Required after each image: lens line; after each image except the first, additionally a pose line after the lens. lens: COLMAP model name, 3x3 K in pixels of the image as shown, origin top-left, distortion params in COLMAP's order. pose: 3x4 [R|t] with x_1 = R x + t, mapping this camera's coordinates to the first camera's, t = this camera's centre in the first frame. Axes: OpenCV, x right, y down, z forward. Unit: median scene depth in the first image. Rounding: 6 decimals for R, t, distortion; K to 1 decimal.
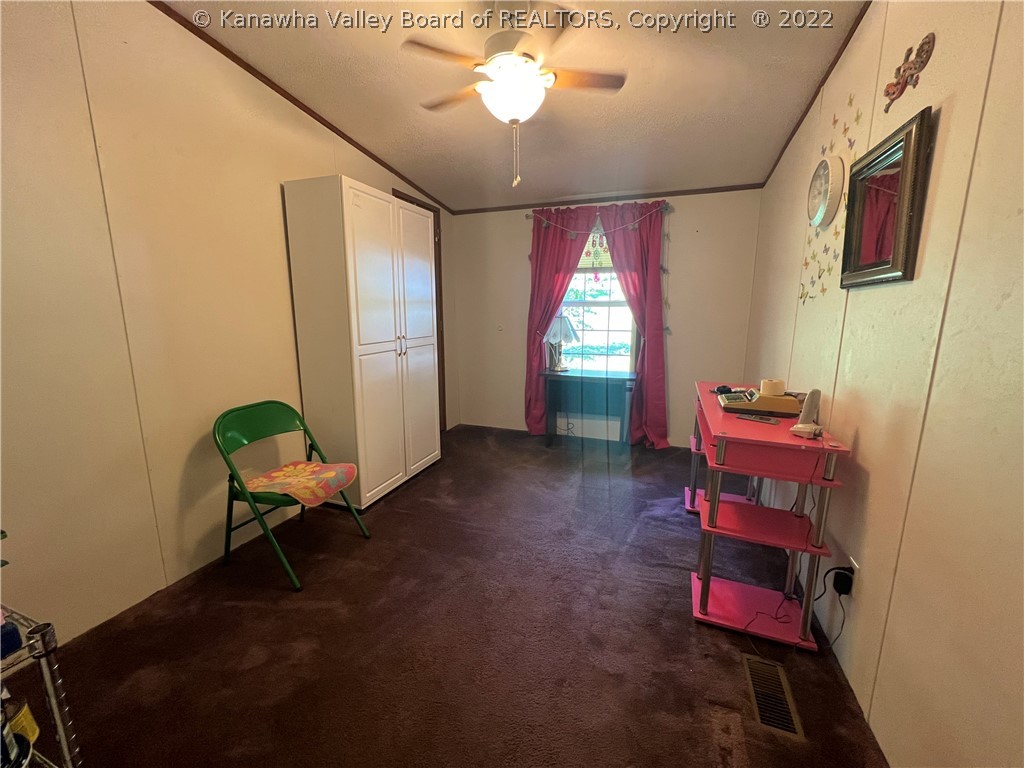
lens RADIAL K [[409.6, 0, 511.2], [0, 409.6, 380.9], [0, 0, 1]] dist [-0.000134, 0.000074]
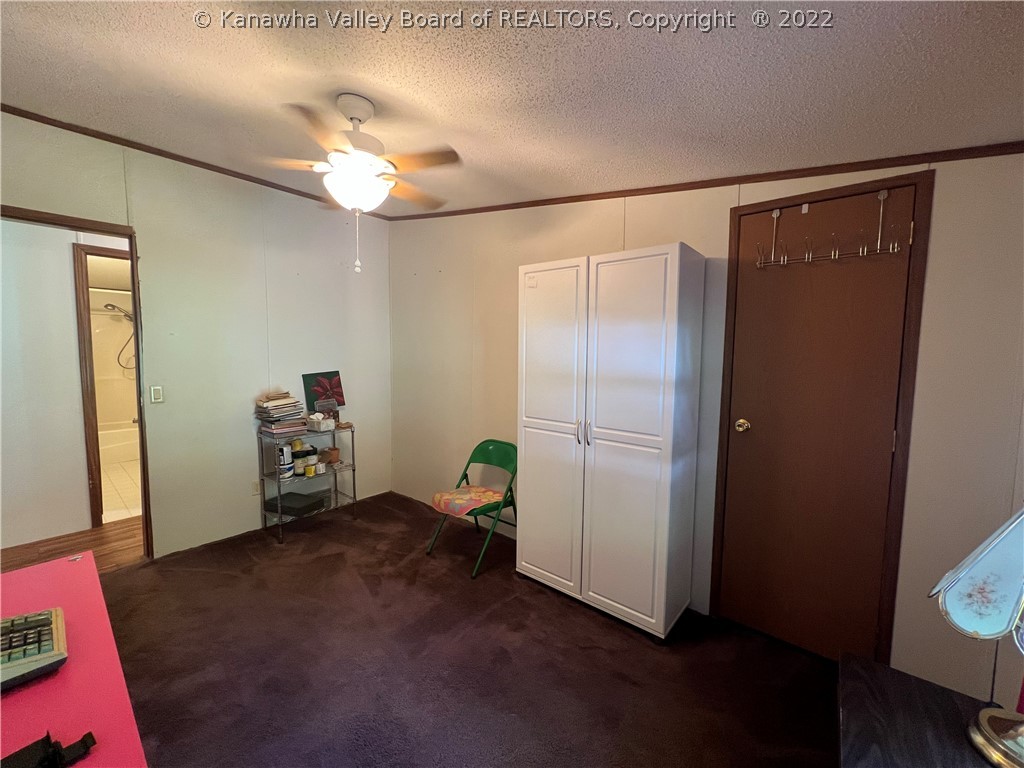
lens RADIAL K [[409.6, 0, 512.4], [0, 409.6, 380.5], [0, 0, 1]] dist [-0.000134, 0.000074]
pose [[-0.337805, 0.062988, -0.939106, 0.573591], [-0.179306, 0.975179, 0.129905, -0.284490], [0.923979, 0.212270, -0.318126, 1.186710]]
